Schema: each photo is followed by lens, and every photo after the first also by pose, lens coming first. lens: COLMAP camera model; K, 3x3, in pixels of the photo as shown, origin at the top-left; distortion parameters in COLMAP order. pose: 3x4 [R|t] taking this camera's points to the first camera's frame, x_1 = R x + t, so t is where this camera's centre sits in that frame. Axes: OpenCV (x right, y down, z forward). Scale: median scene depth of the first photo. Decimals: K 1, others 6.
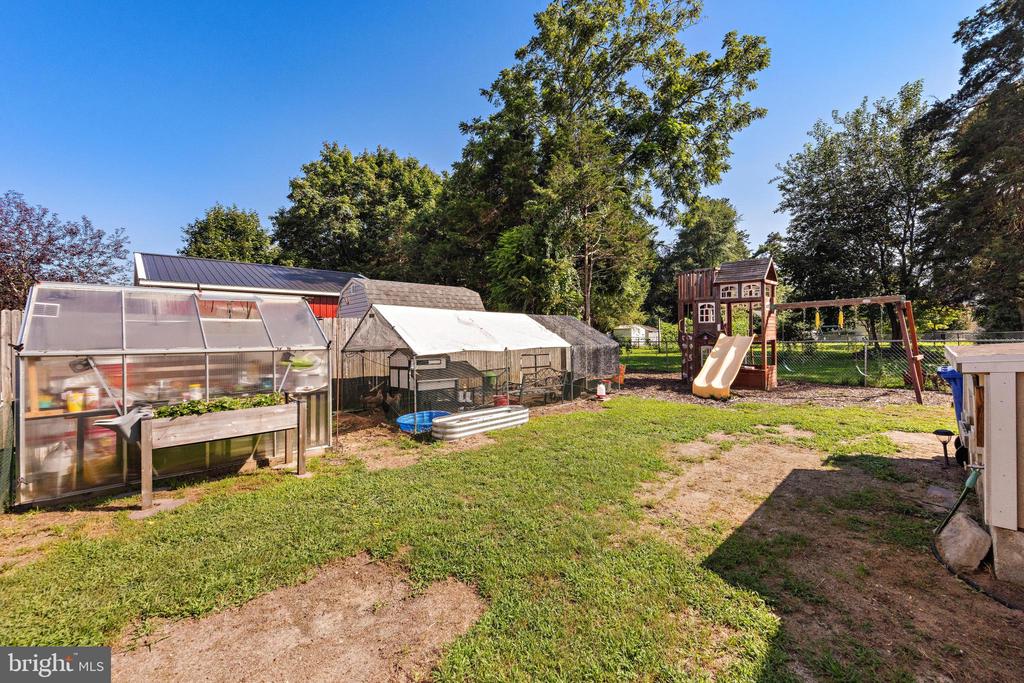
lens RADIAL K [[411.1, 0, 512.0], [0, 411.1, 341.5], [0, 0, 1]] dist [0.001093, 0.000192]
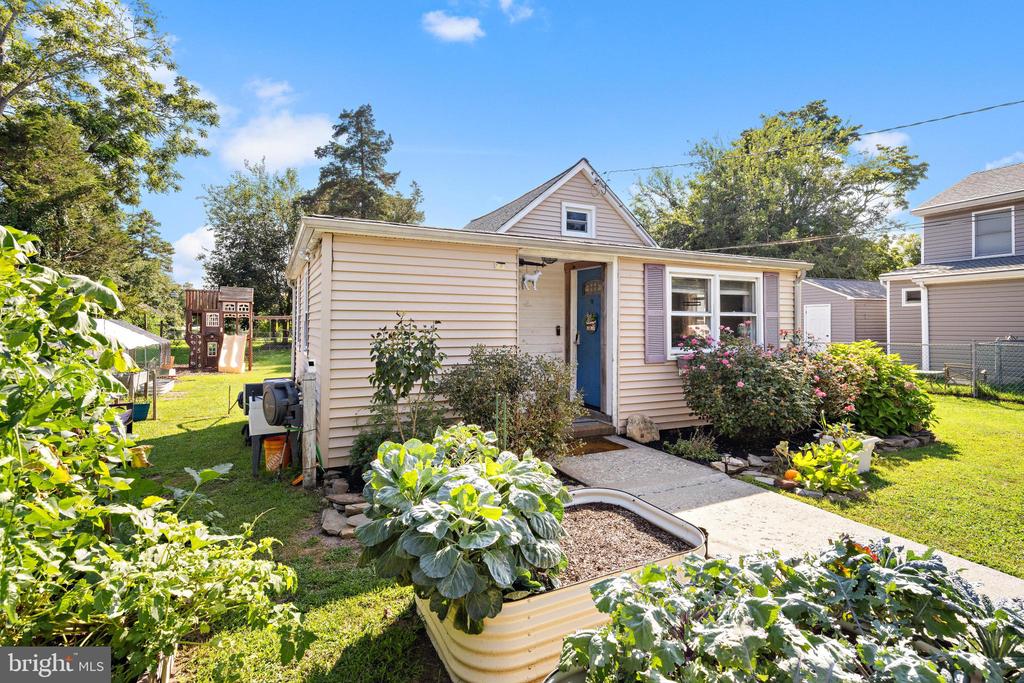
lens RADIAL K [[506.3, 0, 511.5], [0, 506.3, 329.9], [0, 0, 1]] dist [-0.000300, -0.000165]
pose [[0.301310, 0.005995, 0.953507, -0.572102], [0.004289, 0.999962, -0.007643, -0.010162], [-0.953517, 0.006392, 0.301273, -0.336679]]
